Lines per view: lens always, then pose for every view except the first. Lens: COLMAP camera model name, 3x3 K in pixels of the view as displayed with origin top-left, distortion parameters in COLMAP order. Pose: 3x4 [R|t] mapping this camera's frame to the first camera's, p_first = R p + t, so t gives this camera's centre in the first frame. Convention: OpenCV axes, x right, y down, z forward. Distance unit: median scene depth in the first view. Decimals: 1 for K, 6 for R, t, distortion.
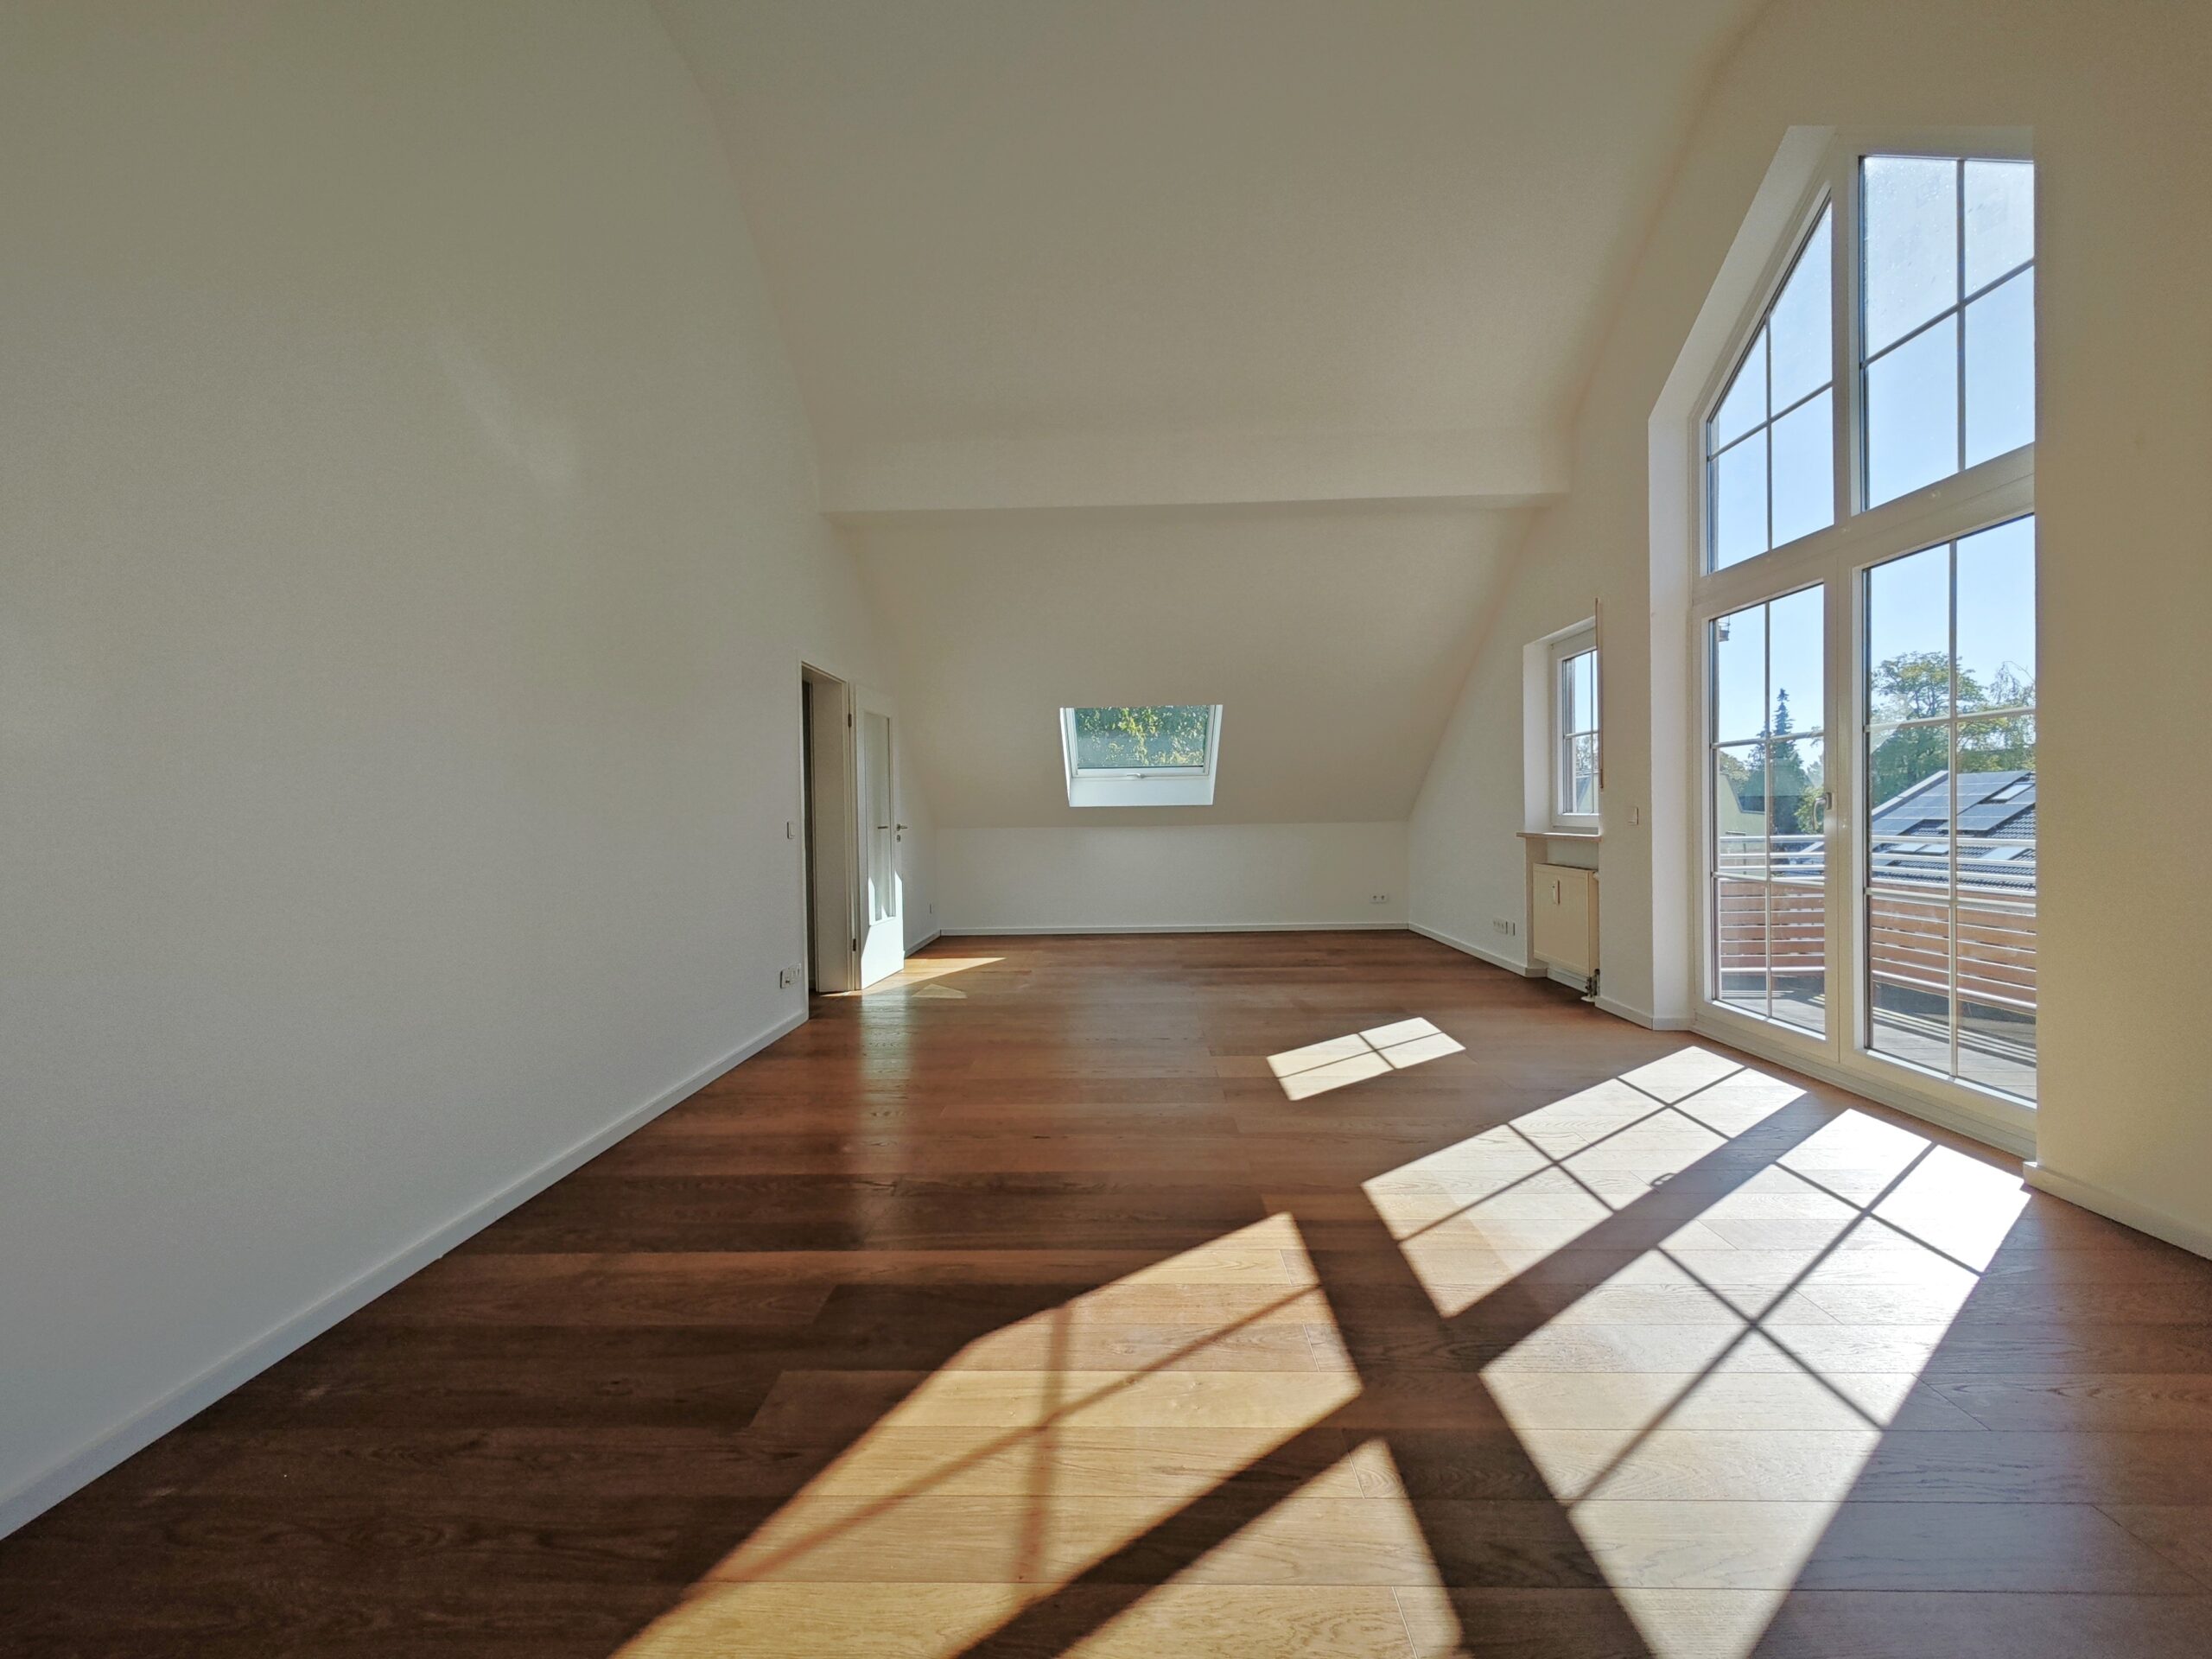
lens RADIAL K [[945.7, 0, 1097.8], [0, 945.7, 824.8], [0, 0, 1]] dist [0.000637, 0.000662]
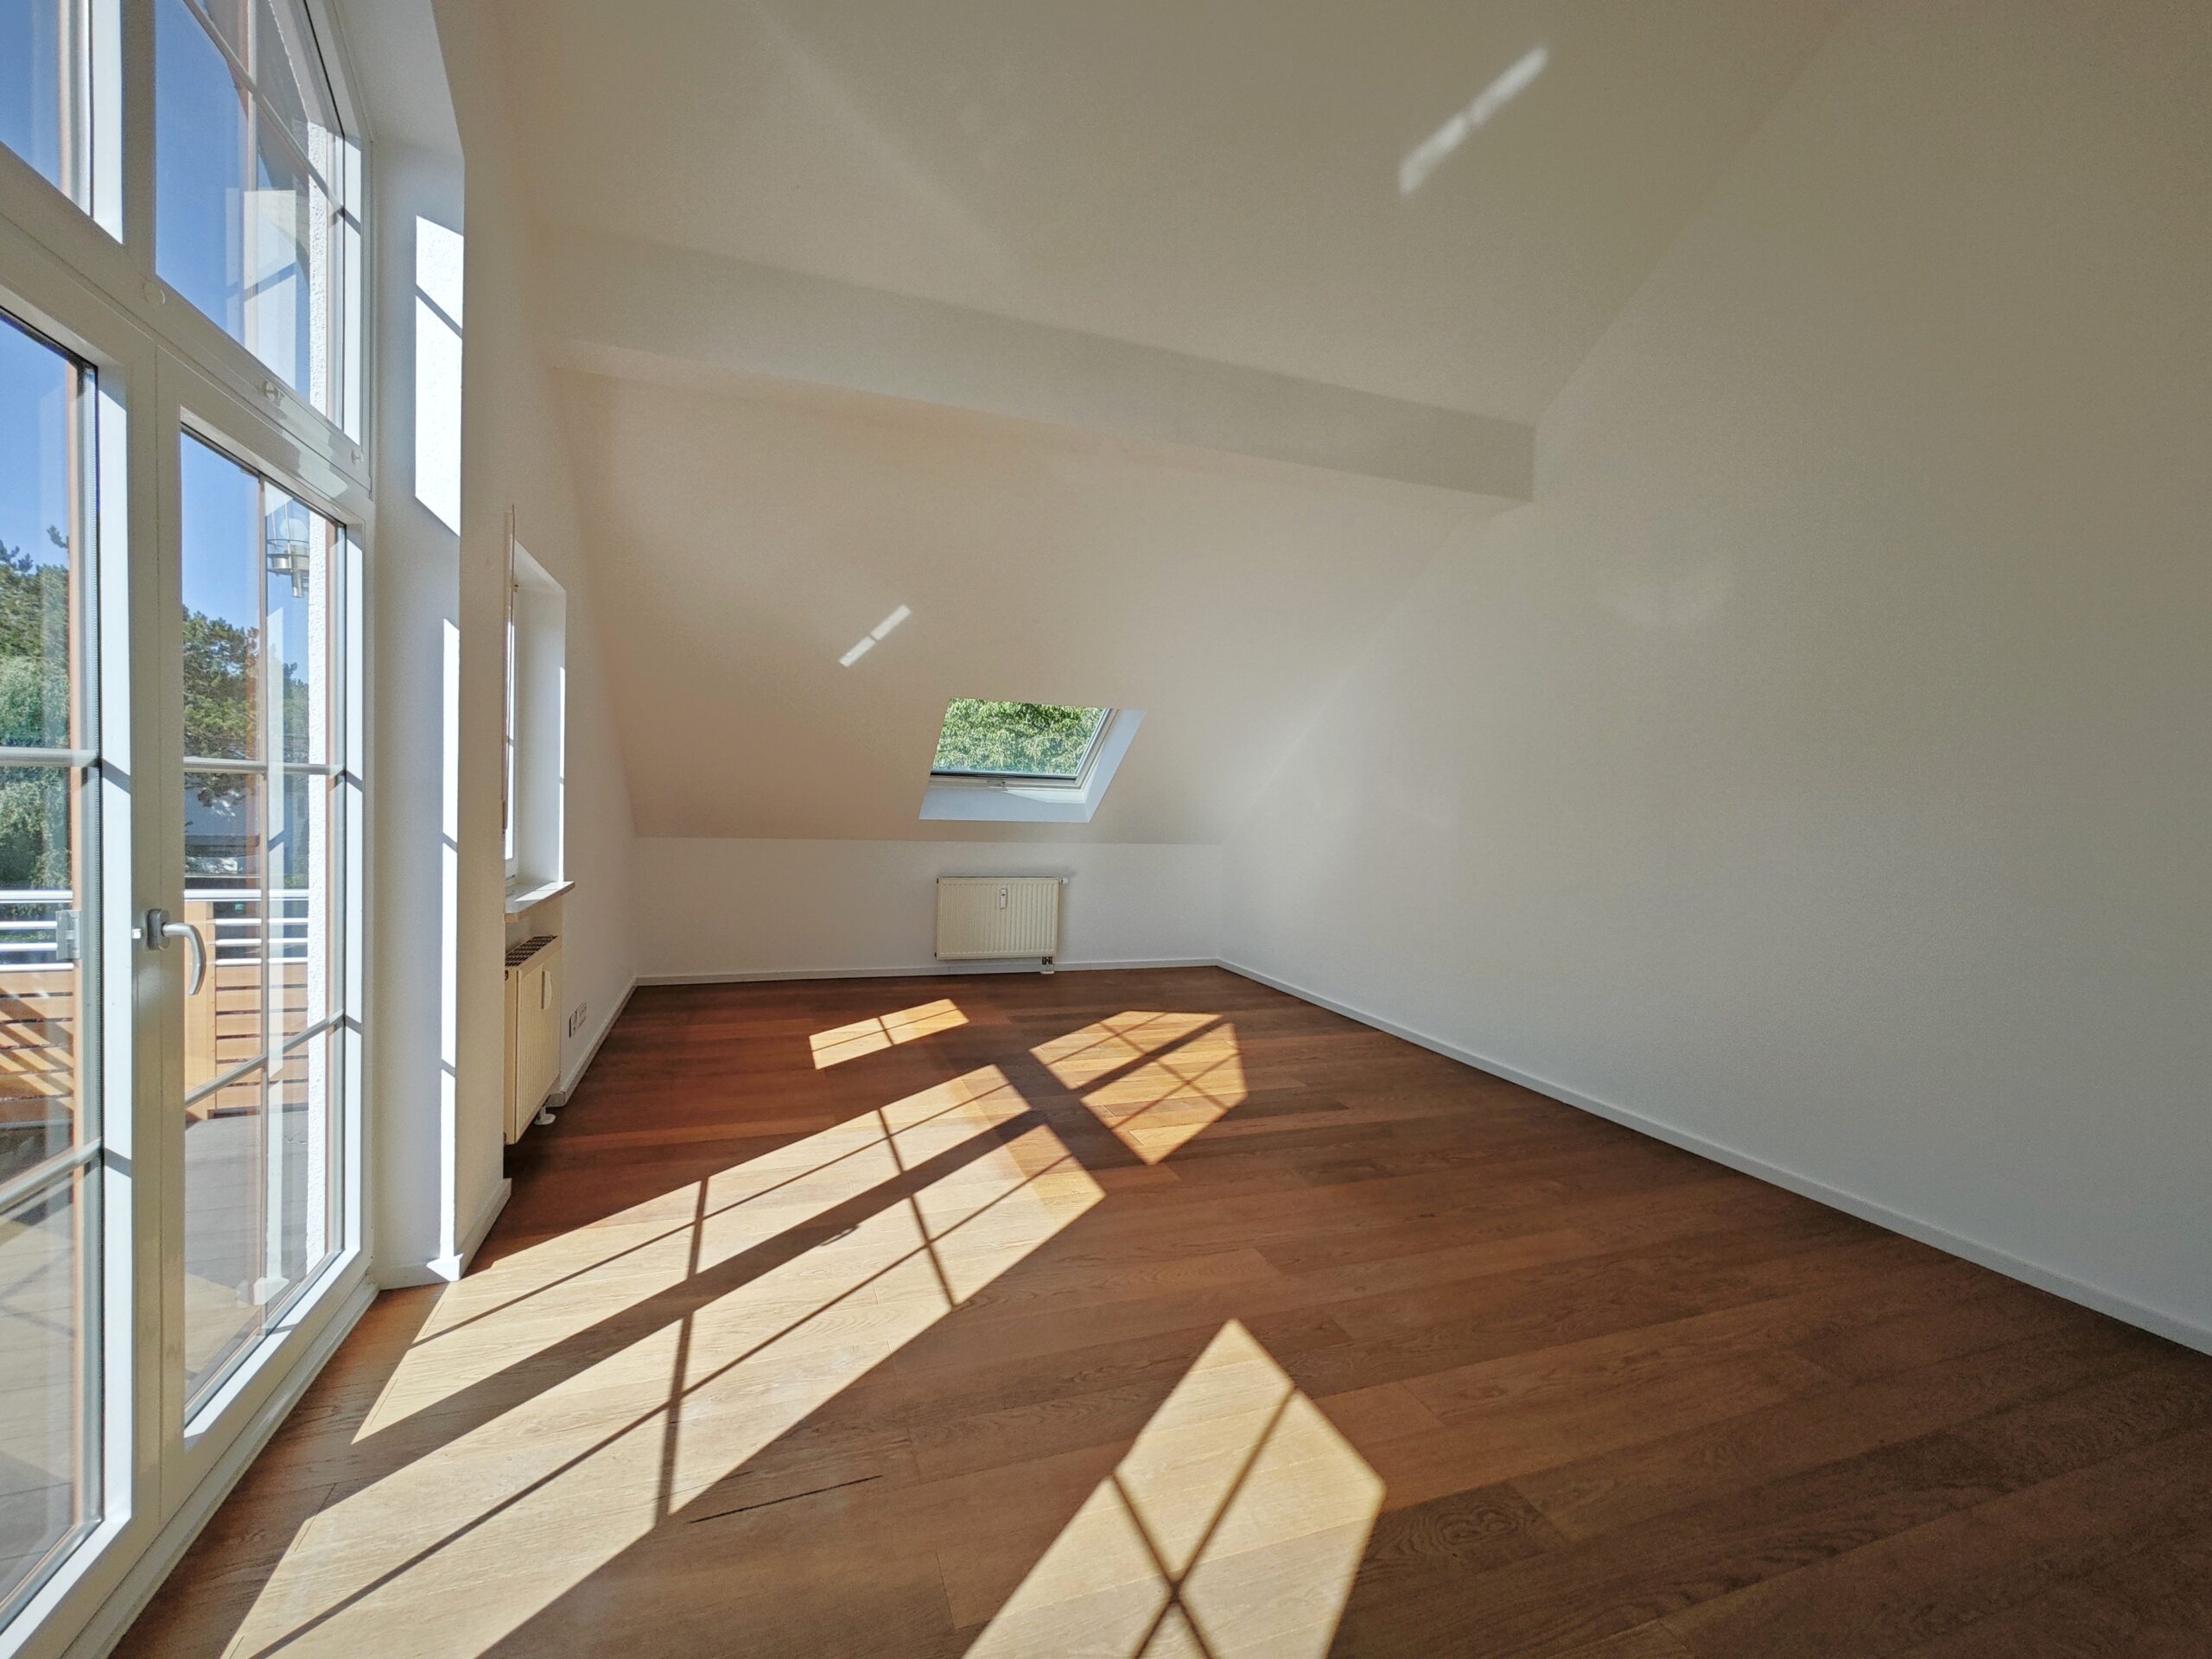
lens RADIAL K [[945.7, 0, 1095.8], [0, 945.7, 832.4], [0, 0, 1]] dist [0.000637, 0.000662]
pose [[-0.930979, 0.003815, -0.365052, 0.738274], [-0.017239, 0.998371, 0.054397, -0.133361], [0.364665, 0.056936, -0.929396, 2.117023]]
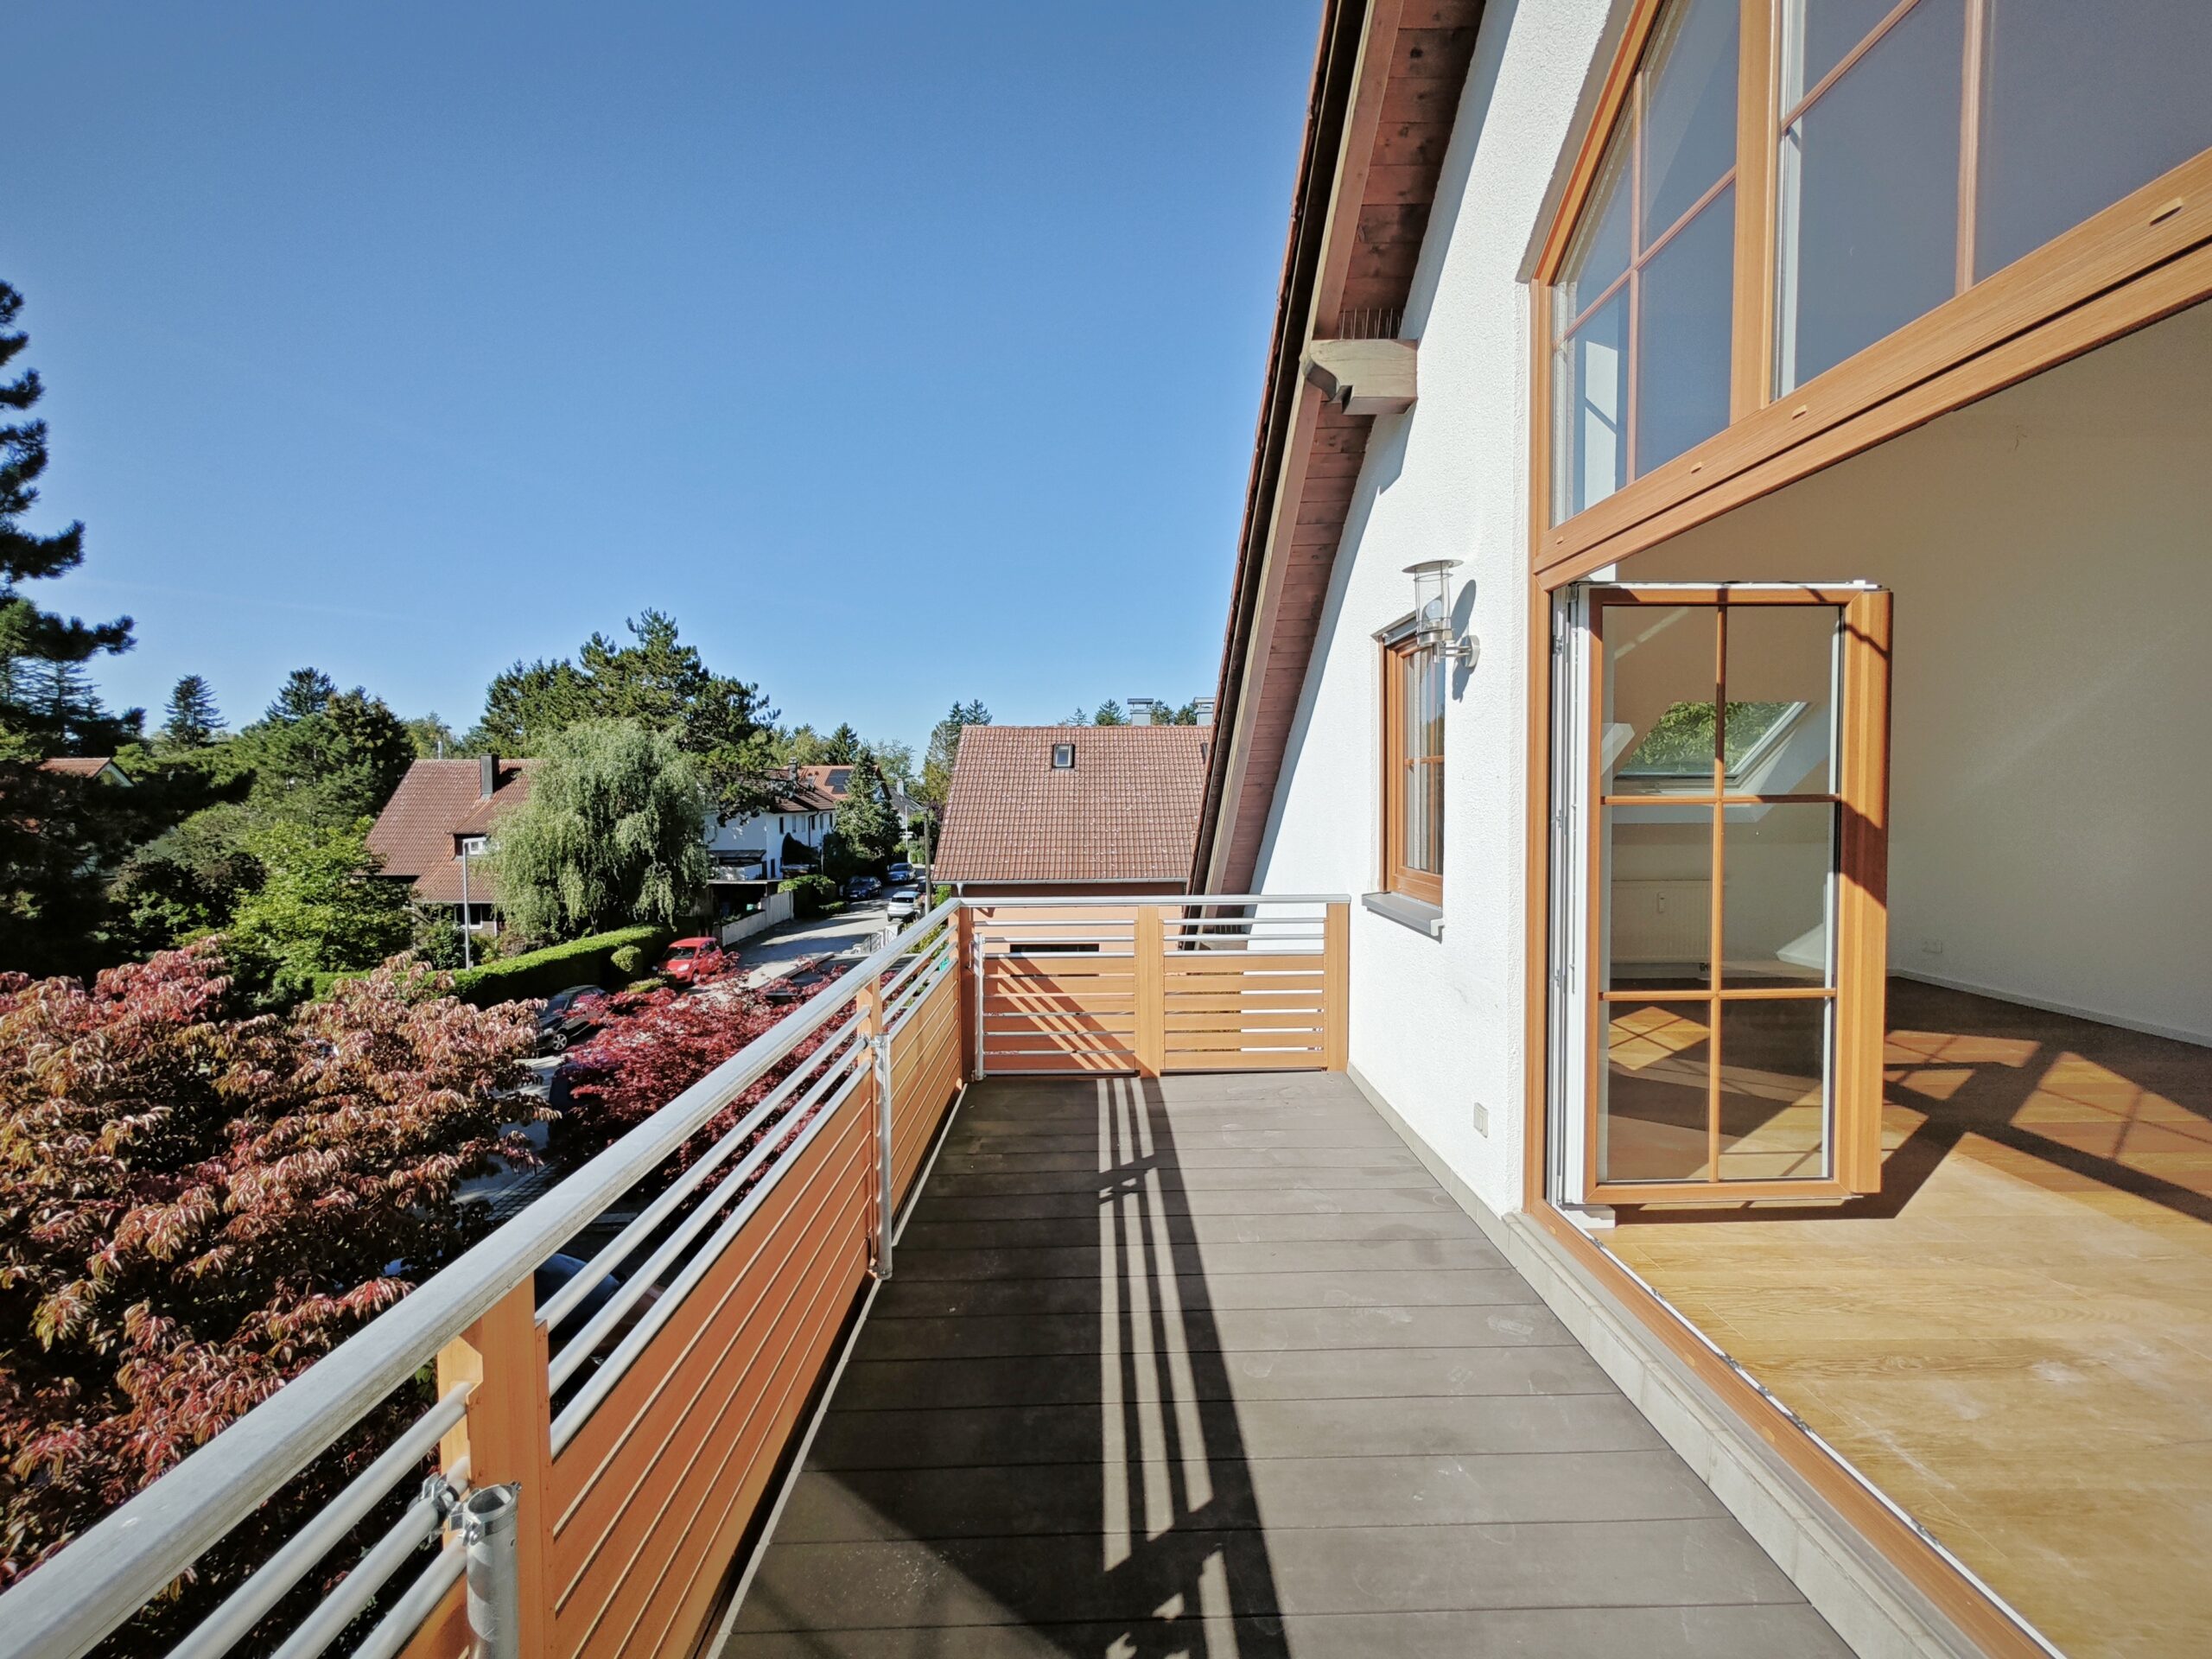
lens RADIAL K [[945.7, 0, 1102.1], [0, 945.7, 835.9], [0, 0, 1]] dist [0.000637, 0.000662]
pose [[-0.999087, 0.026987, -0.033111, 1.630390], [0.025156, 0.998196, 0.054523, -0.162525], [0.034523, 0.053640, -0.997963, 2.104652]]
